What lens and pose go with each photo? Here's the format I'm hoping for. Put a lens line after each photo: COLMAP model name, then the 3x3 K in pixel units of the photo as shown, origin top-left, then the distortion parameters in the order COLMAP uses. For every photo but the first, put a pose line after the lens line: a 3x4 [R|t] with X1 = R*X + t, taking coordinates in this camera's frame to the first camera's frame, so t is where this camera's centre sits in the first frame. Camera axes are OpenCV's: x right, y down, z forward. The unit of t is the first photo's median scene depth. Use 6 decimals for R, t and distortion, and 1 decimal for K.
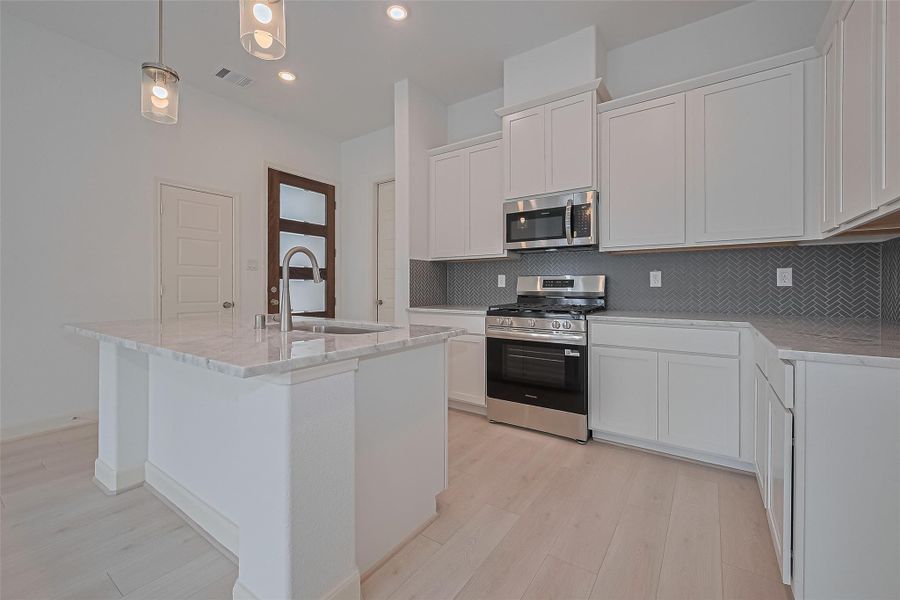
lens RADIAL K [[368.1, 0, 455.3], [0, 368.1, 286.6], [0, 0, 1]] dist [0.001231, -0.000065]
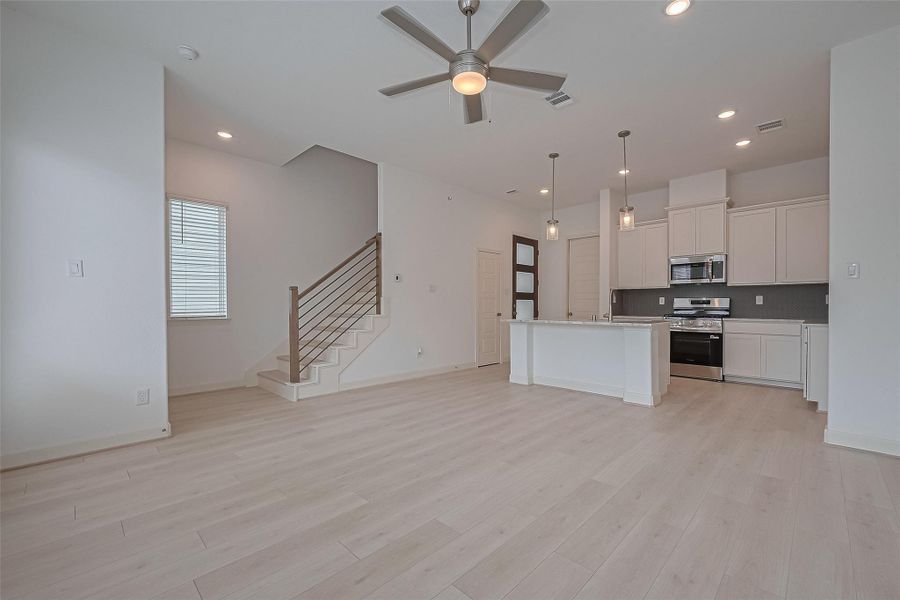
lens RADIAL K [[374.5, 0, 482.4], [0, 374.5, 307.2], [0, 0, 1]] dist [-0.000125, -0.000081]
pose [[0.991050, 0.000931, -0.133491, -0.592967], [0.000344, 0.999955, 0.009530, -0.003849], [0.133493, -0.009491, 0.991004, -1.065995]]
